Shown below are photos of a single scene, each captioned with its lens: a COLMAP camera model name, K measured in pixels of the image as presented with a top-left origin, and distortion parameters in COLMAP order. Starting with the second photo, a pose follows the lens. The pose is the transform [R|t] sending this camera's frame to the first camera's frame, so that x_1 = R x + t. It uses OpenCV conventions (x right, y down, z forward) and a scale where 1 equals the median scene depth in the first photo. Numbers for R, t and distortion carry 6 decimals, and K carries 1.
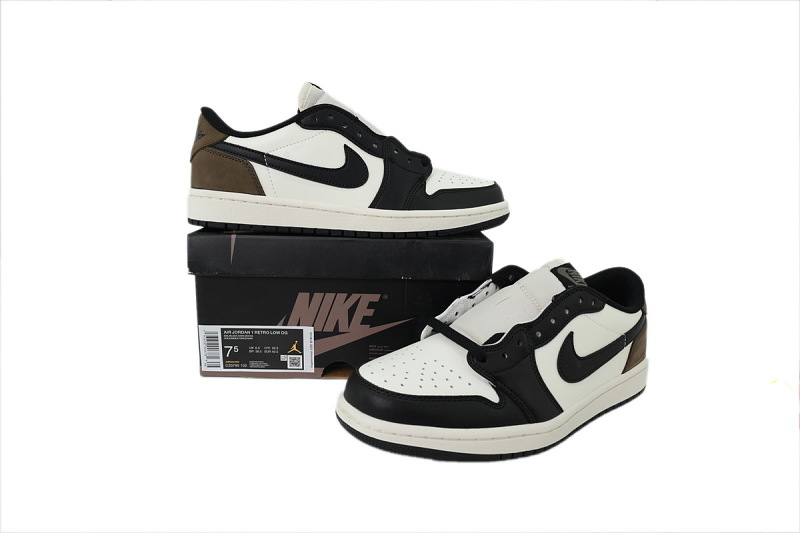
lens RADIAL K [[554.8, 0, 400.0], [0, 554.8, 266.5], [0, 0, 1]] dist [0.000087, -0.000035]
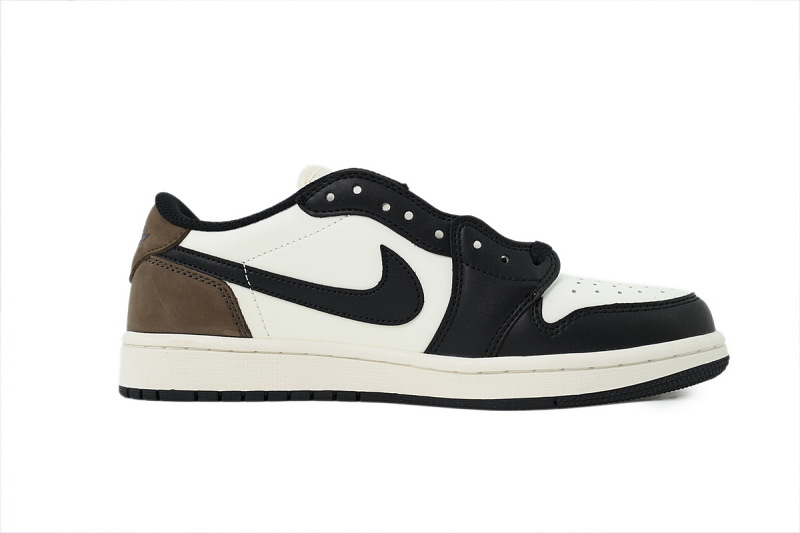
lens RADIAL K [[768.6, 0, 400.0], [0, 768.6, 266.5], [0, 0, 1]] dist [-0.000014, 0.000371]
pose [[0.996722, -0.022280, -0.077770, -0.018895], [0.004152, 0.974151, -0.225859, -0.017681], [0.080792, 0.224795, 0.971051, 0.237212]]
